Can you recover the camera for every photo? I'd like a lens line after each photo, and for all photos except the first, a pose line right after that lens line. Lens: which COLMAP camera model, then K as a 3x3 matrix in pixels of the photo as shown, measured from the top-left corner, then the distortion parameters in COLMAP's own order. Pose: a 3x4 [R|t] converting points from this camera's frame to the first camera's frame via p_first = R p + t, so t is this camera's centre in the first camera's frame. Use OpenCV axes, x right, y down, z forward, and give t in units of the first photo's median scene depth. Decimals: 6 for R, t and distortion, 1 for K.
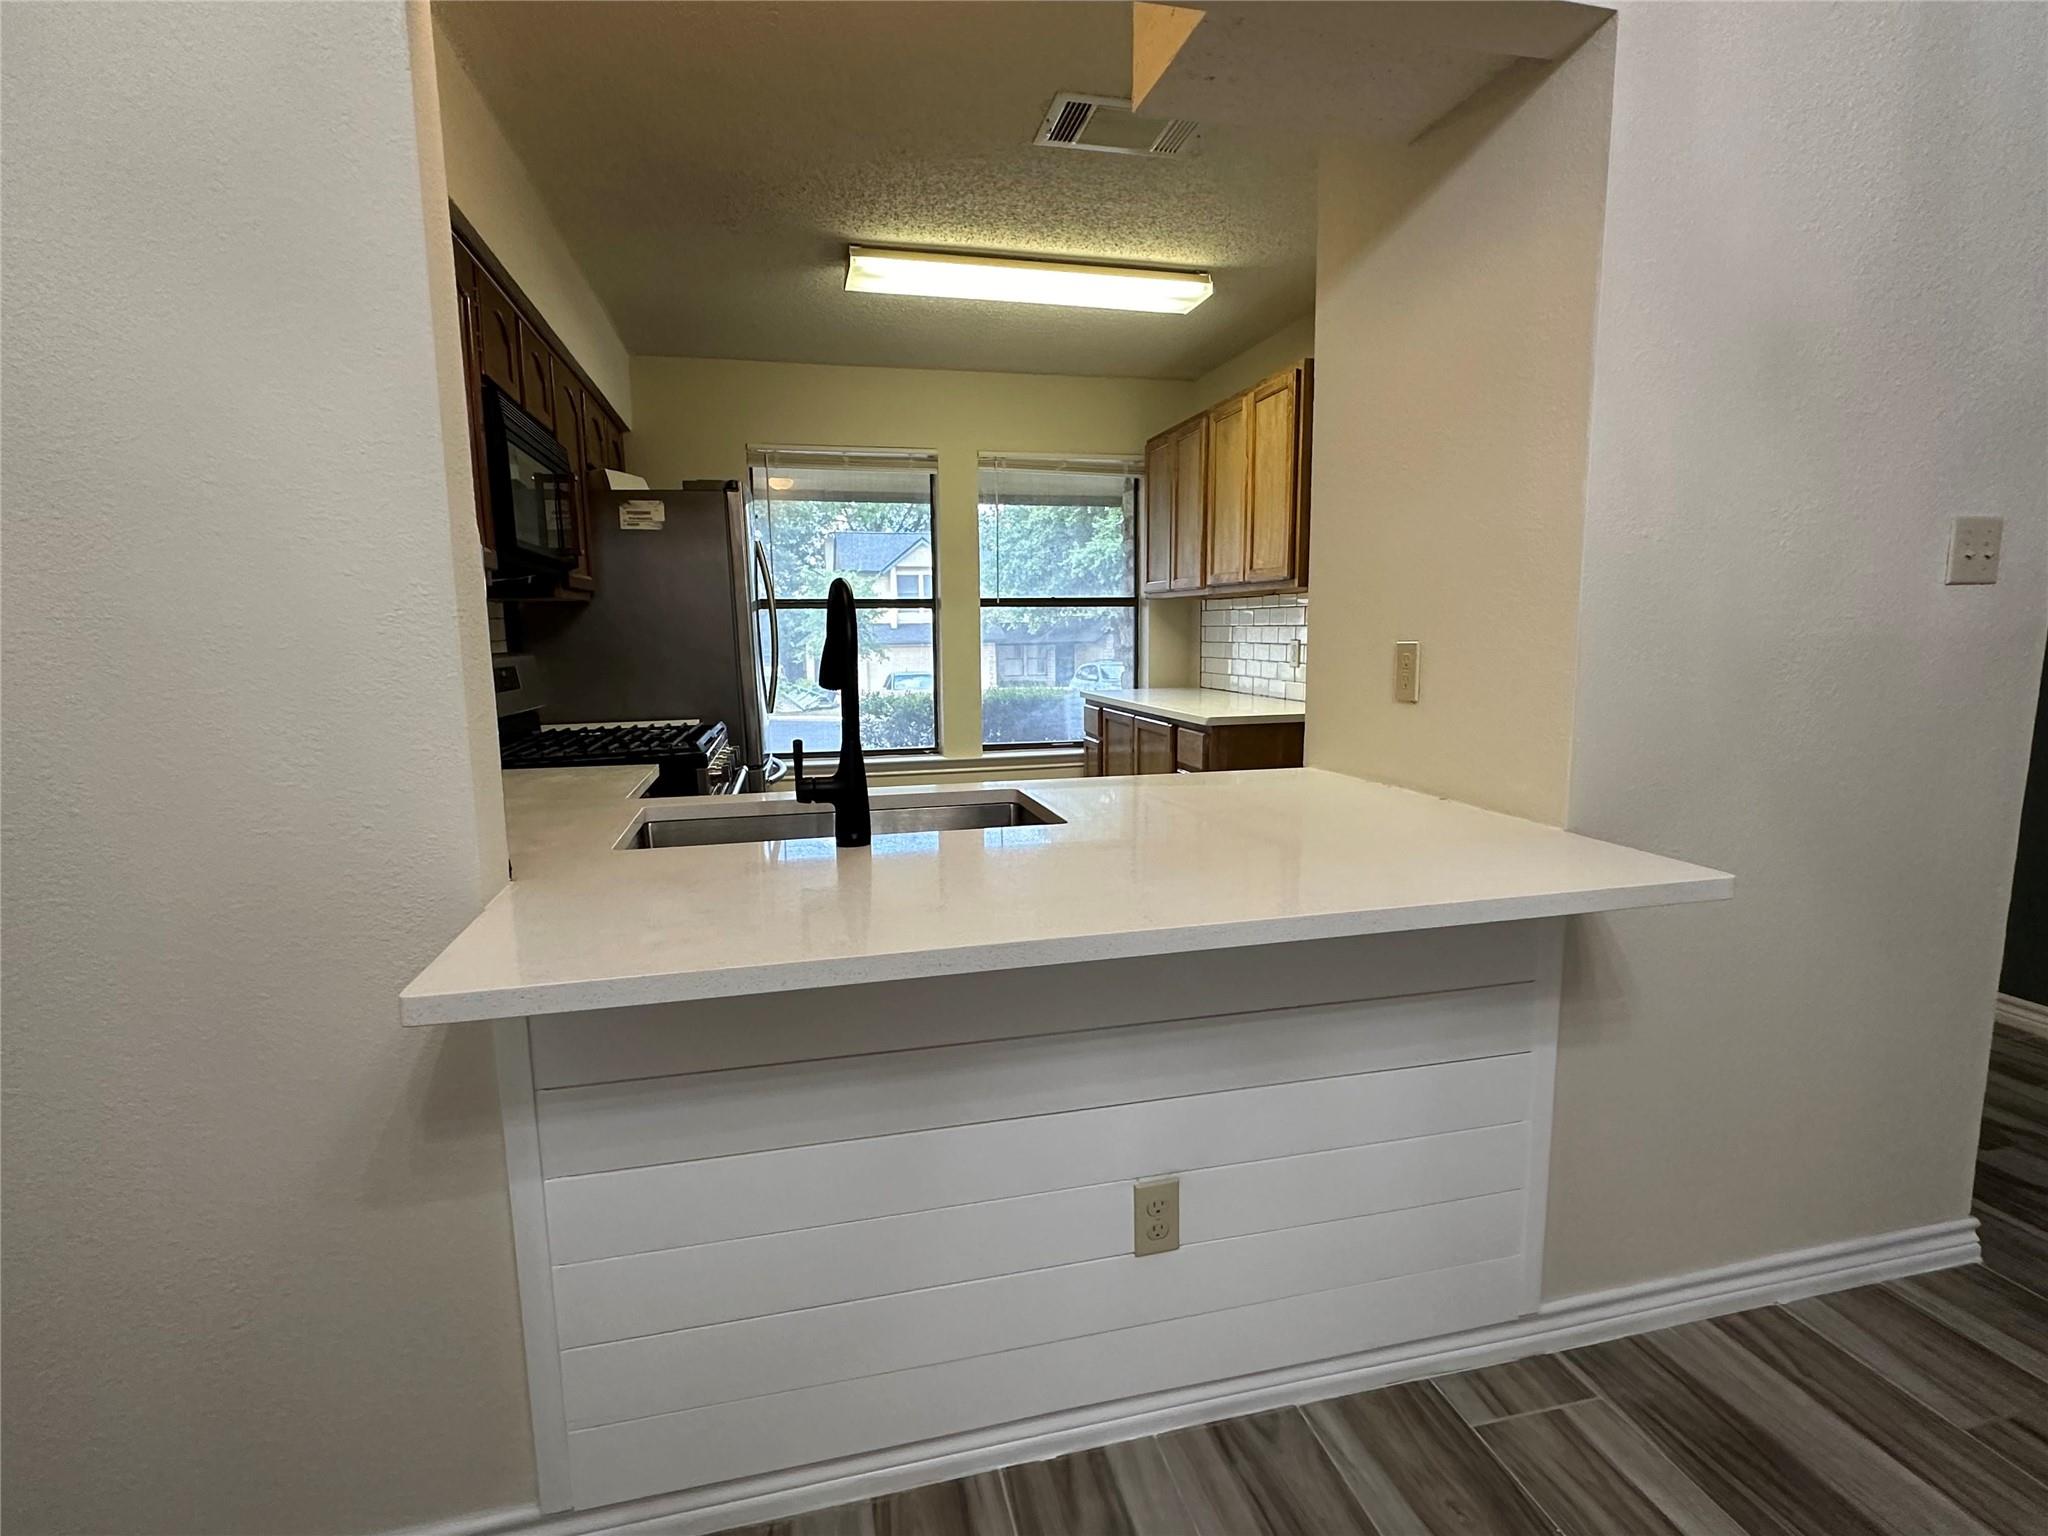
lens RADIAL K [[993.1, 0, 1019.4], [0, 993.1, 770.6], [0, 0, 1]] dist [0.001343, -0.001435]
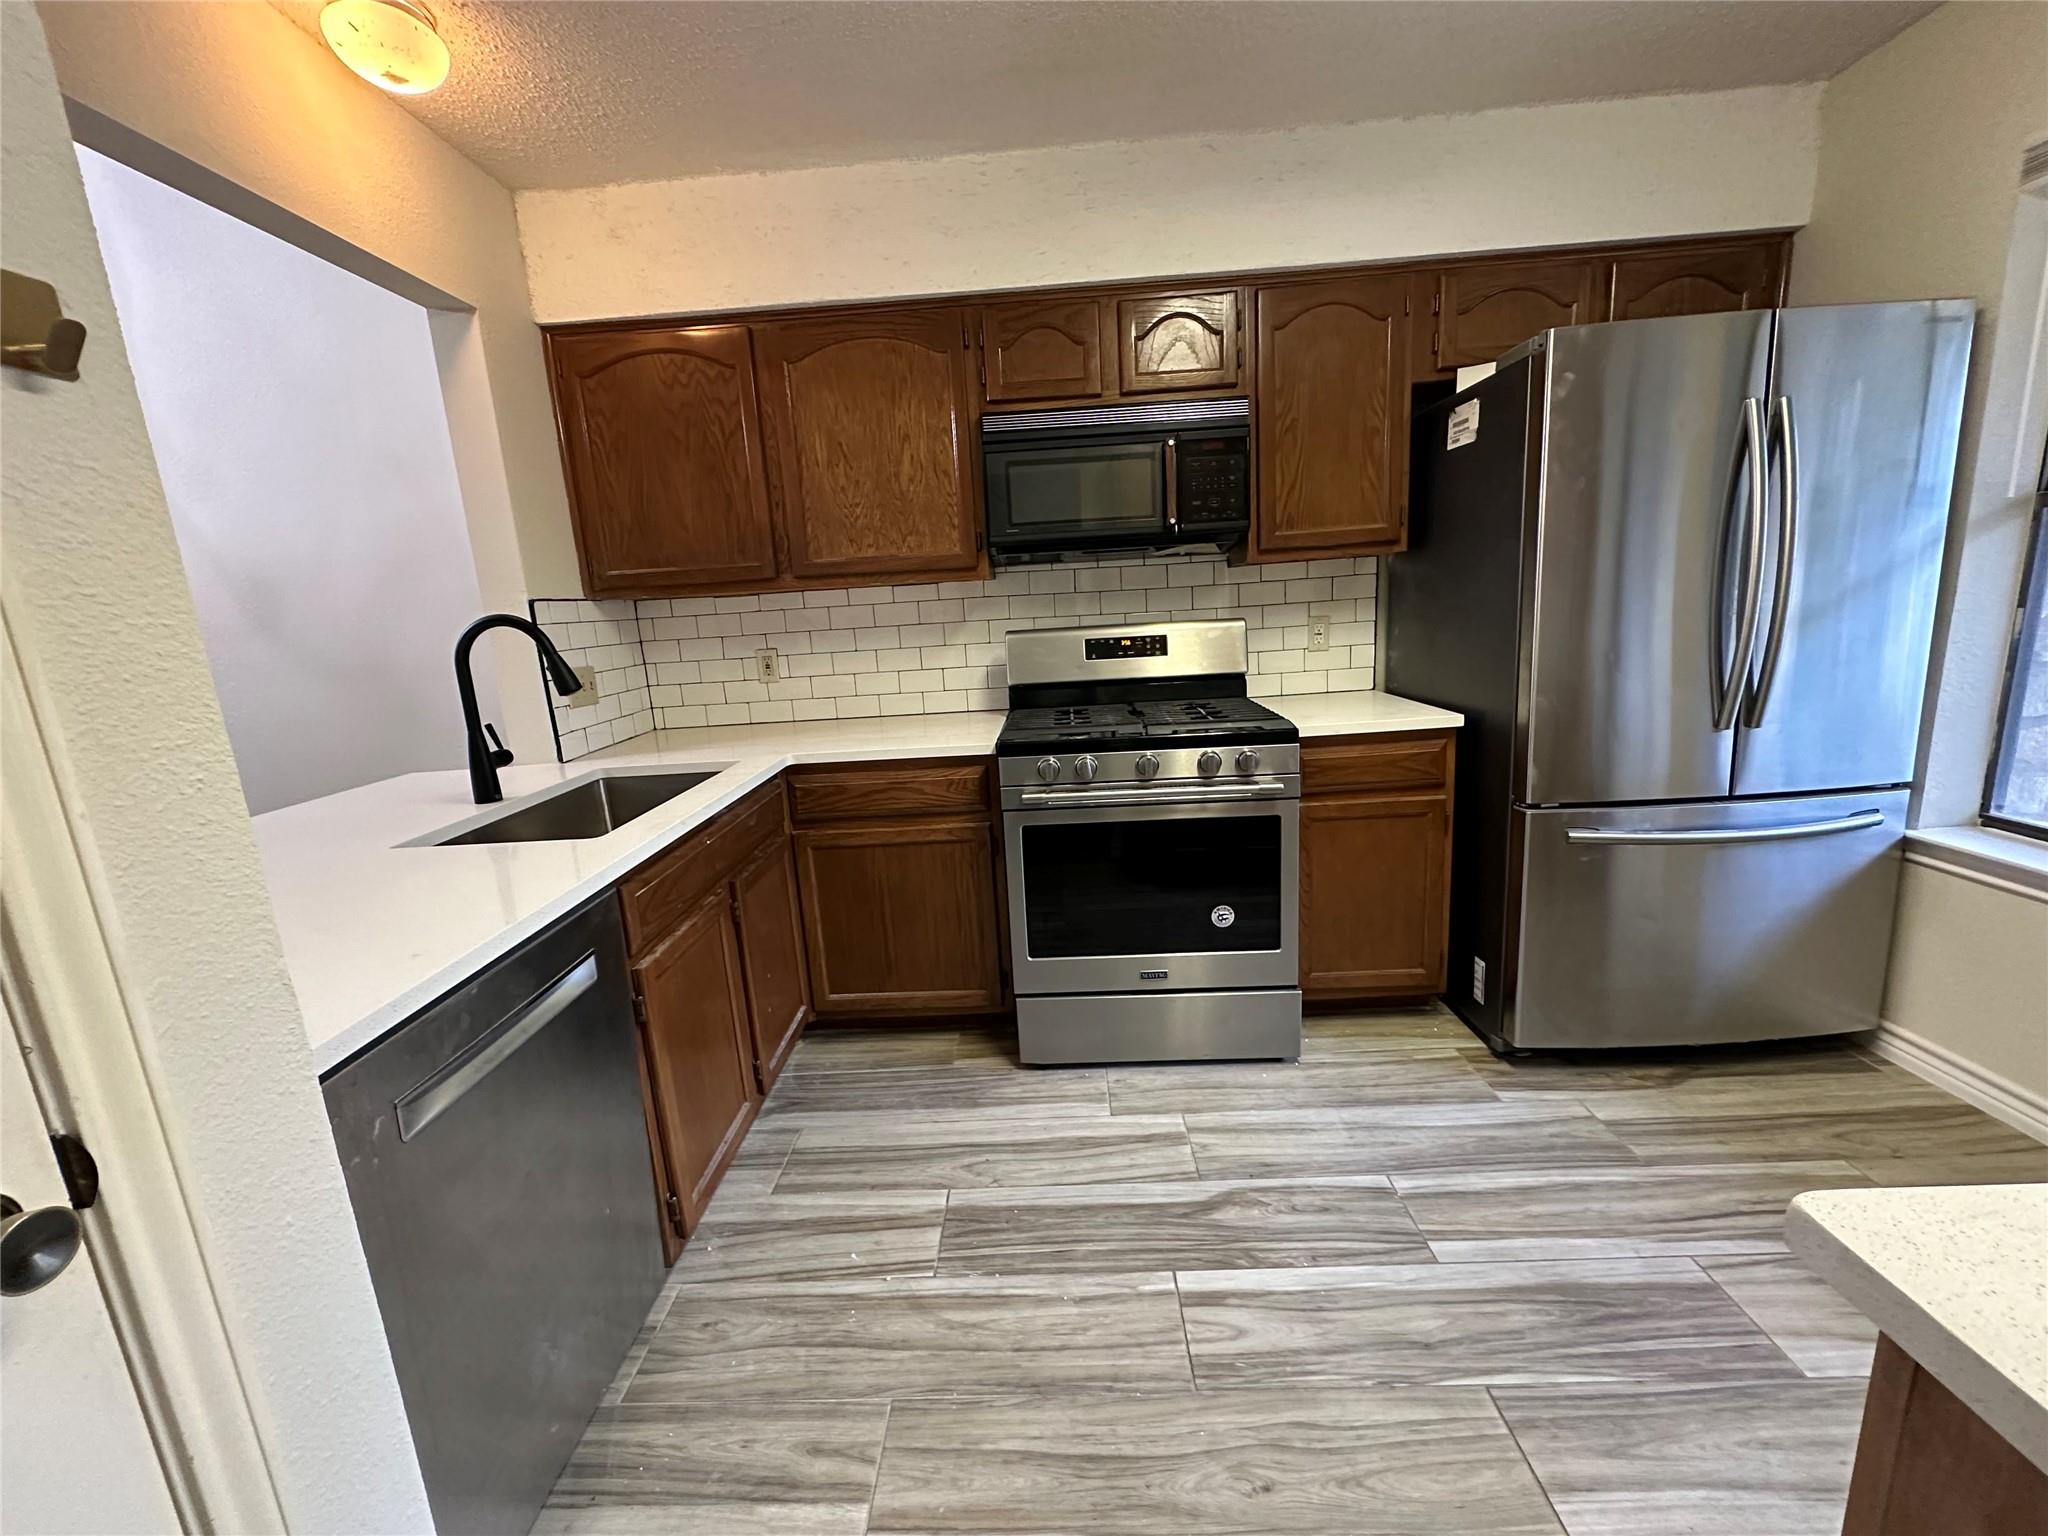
lens RADIAL K [[814.5, 0, 1024.5], [0, 814.5, 767.7], [0, 0, 1]] dist [-0.002194, 0.000792]
pose [[-0.254615, 0.223869, -0.940773, 0.493607], [-0.071787, 0.965775, 0.249248, -0.218928], [0.964374, 0.130998, -0.229830, 1.339796]]
